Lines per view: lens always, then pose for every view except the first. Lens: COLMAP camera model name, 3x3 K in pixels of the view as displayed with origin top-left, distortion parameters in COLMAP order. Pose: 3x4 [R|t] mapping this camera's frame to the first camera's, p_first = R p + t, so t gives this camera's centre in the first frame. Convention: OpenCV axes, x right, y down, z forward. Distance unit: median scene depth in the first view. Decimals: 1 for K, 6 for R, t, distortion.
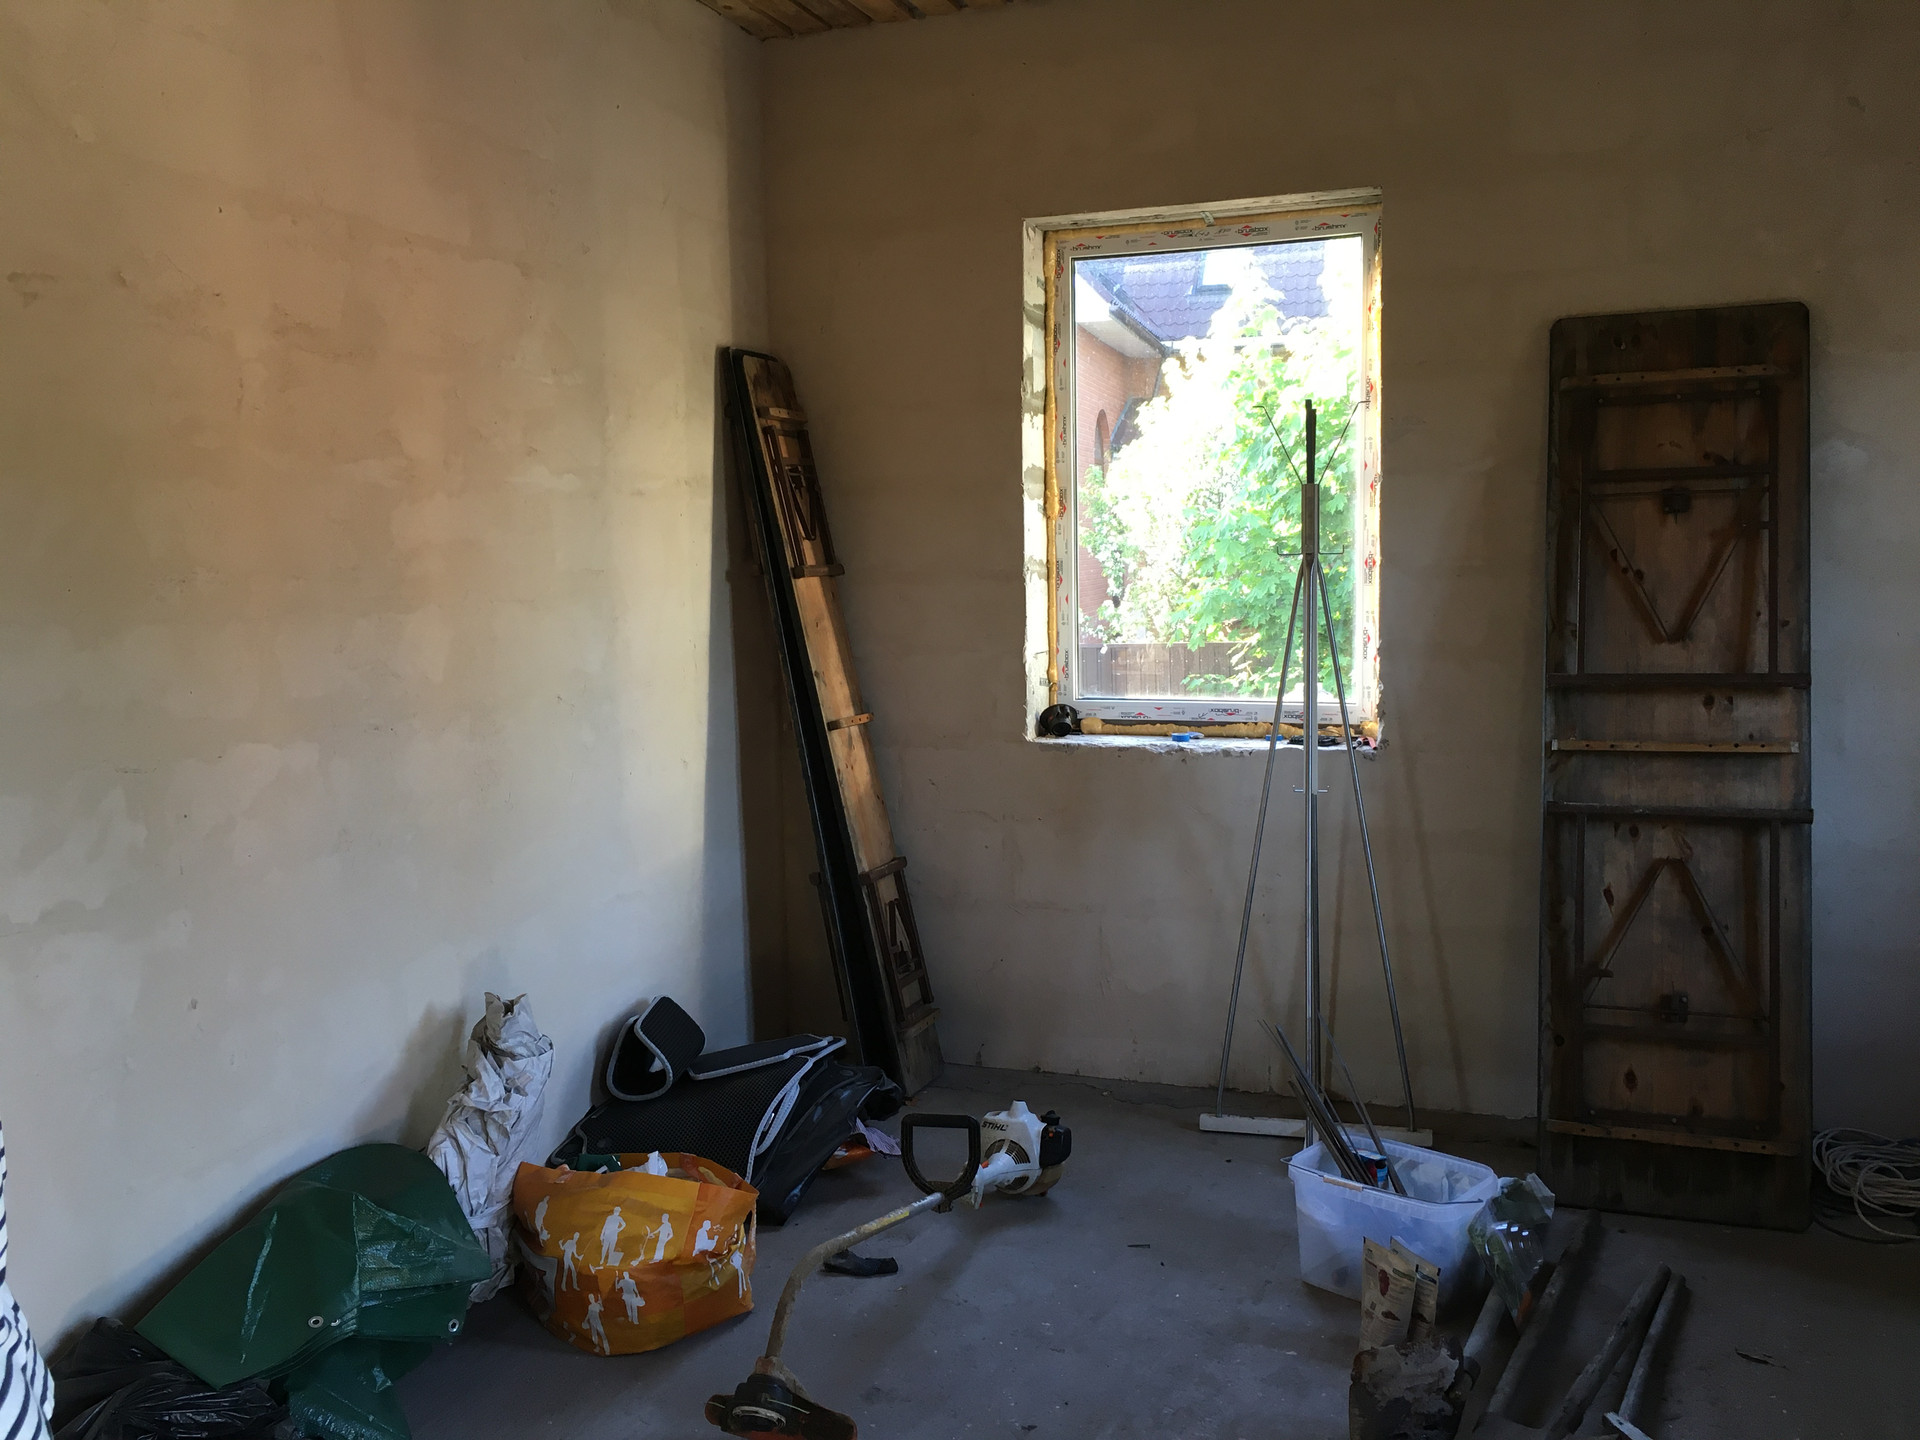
lens RADIAL K [[1647.0, 0, 950.2], [0, 1647.0, 722.0], [0, 0, 1]] dist [0.075437, -0.106342]
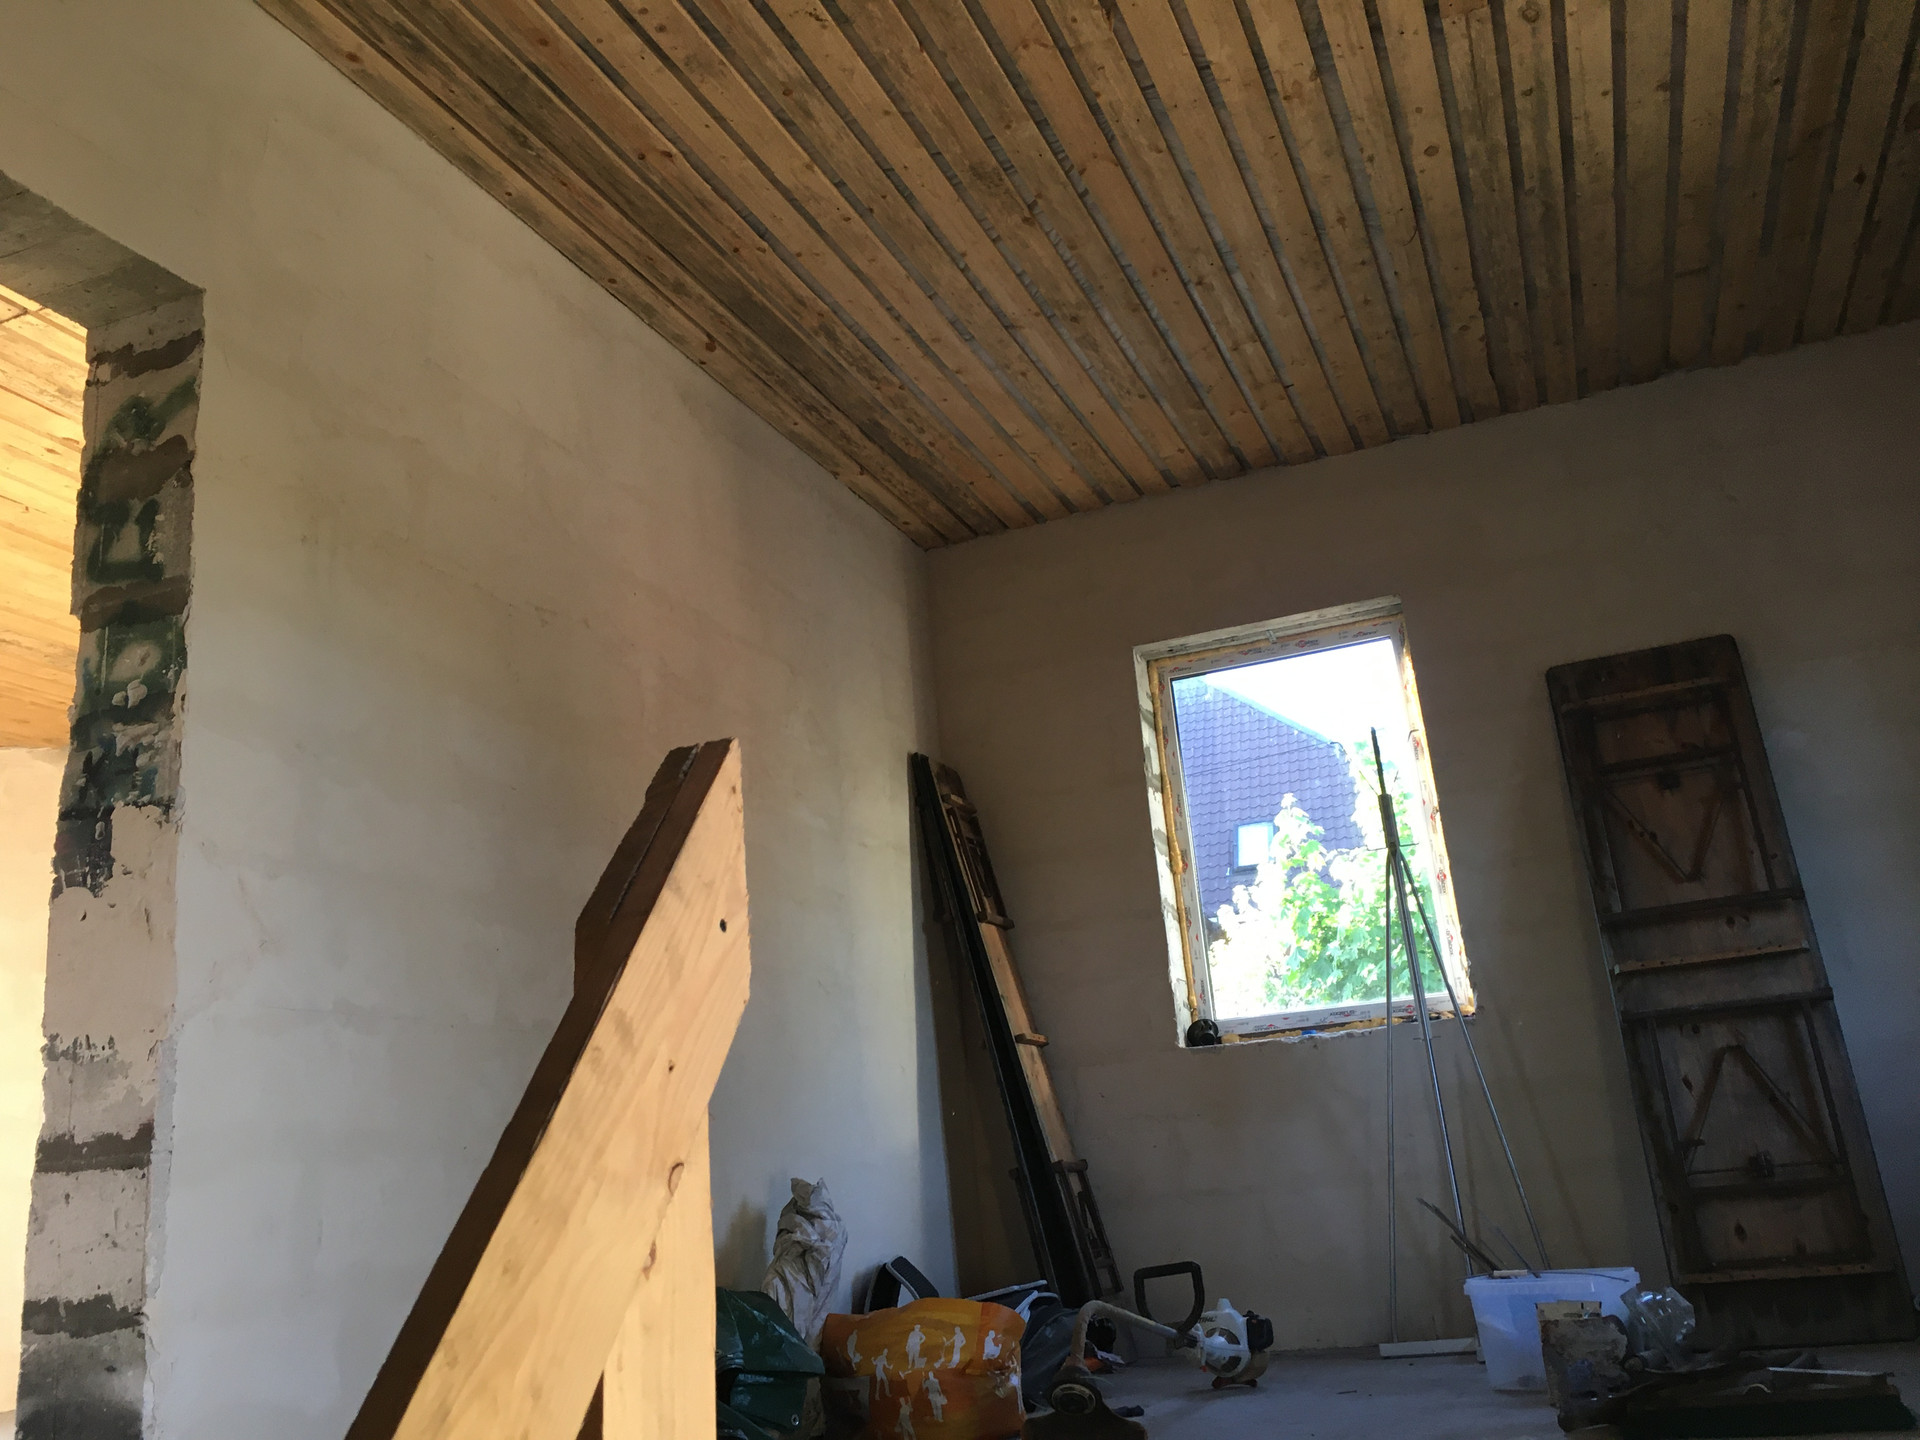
lens RADIAL K [[1647.0, 0, 952.9], [0, 1647.0, 715.2], [0, 0, 1]] dist [0.075437, -0.106342]
pose [[0.997341, -0.072205, -0.009840, -0.107069], [0.063038, 0.922584, -0.380611, 0.284420], [0.036560, 0.378978, 0.924683, -0.245900]]
